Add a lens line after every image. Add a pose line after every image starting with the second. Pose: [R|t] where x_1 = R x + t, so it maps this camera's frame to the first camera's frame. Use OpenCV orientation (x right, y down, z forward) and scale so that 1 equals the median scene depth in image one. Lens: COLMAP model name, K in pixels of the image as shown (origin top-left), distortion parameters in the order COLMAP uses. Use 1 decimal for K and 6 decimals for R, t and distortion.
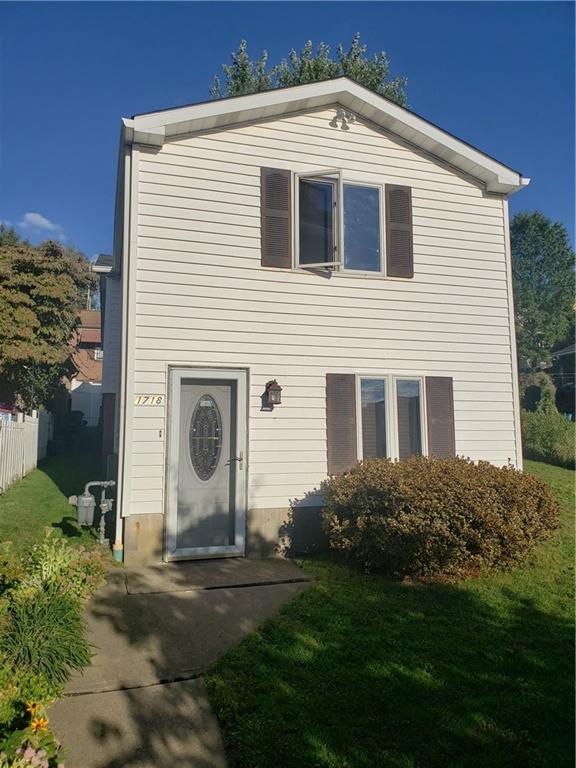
lens RADIAL K [[597.9, 0, 288.0], [0, 597.9, 384.0], [0, 0, 1]] dist [0.019463, -0.002216]
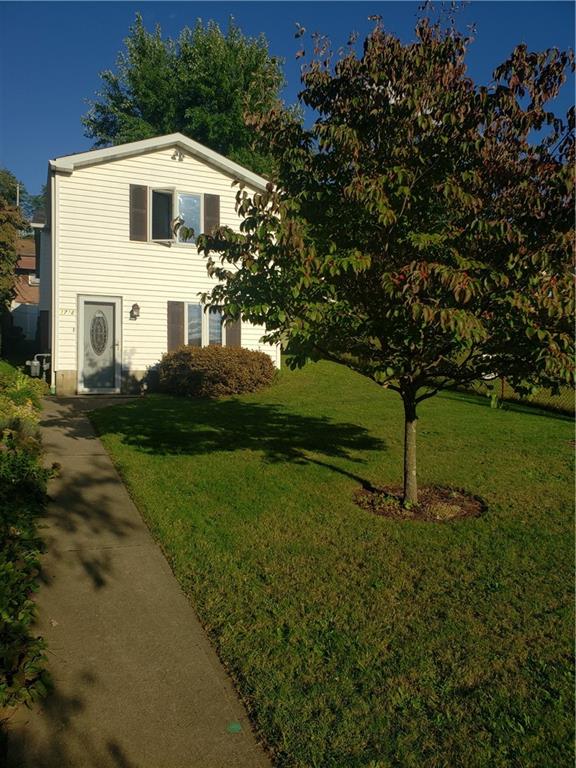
lens RADIAL K [[597.9, 0, 288.0], [0, 597.9, 384.0], [0, 0, 1]] dist [0.019463, -0.002216]
pose [[0.995110, 0.010783, 0.098181, 0.260735], [-0.022400, 0.992762, 0.117992, 0.011506], [-0.096198, -0.119614, 0.988149, -0.910777]]
